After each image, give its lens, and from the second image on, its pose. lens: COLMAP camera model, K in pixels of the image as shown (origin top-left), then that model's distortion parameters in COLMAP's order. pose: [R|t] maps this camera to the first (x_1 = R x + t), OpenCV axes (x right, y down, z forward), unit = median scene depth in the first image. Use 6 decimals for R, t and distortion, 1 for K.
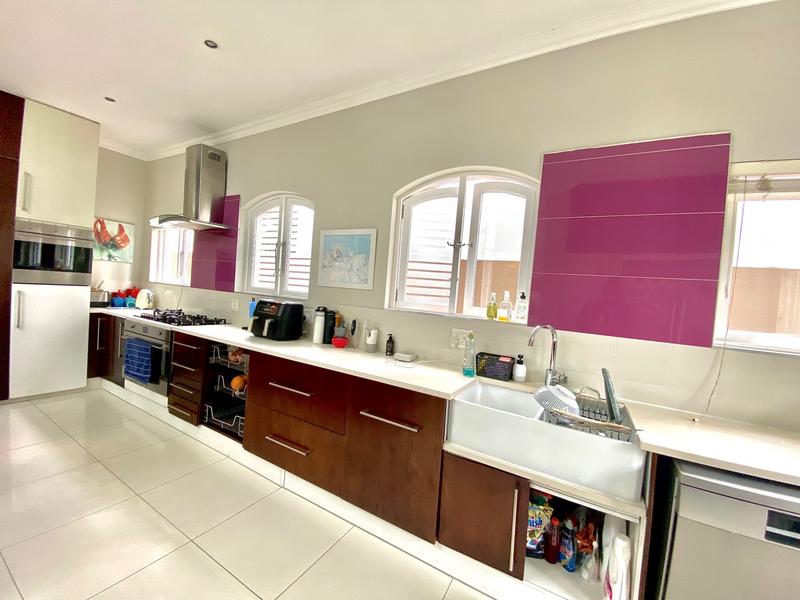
lens RADIAL K [[330.0, 0, 401.3], [0, 330.0, 299.4], [0, 0, 1]] dist [-0.001737, -0.000221]
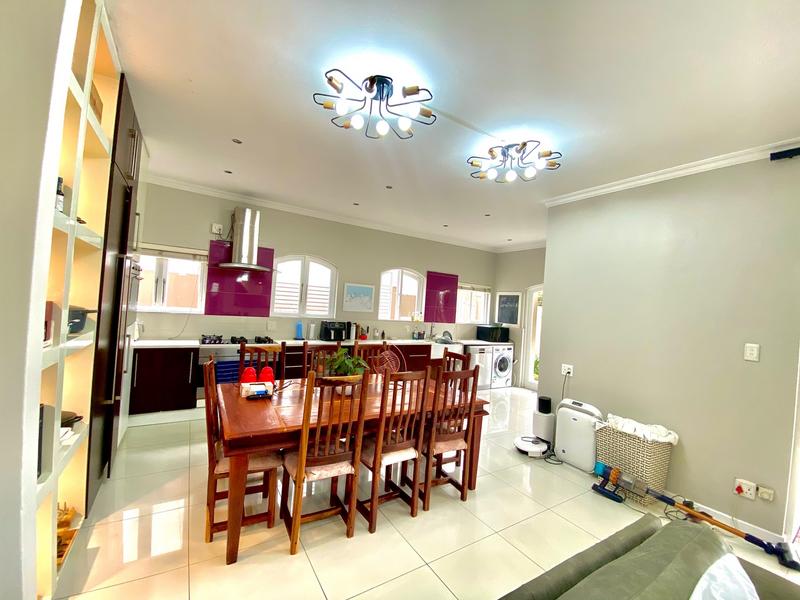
lens RADIAL K [[330.0, 0, 398.2], [0, 330.0, 301.2], [0, 0, 1]] dist [-0.001737, -0.000221]
pose [[0.453338, -0.034625, 0.890666, -2.149145], [-0.001083, 0.999223, 0.039397, -0.206264], [-0.891338, -0.018825, 0.452948, -0.203279]]
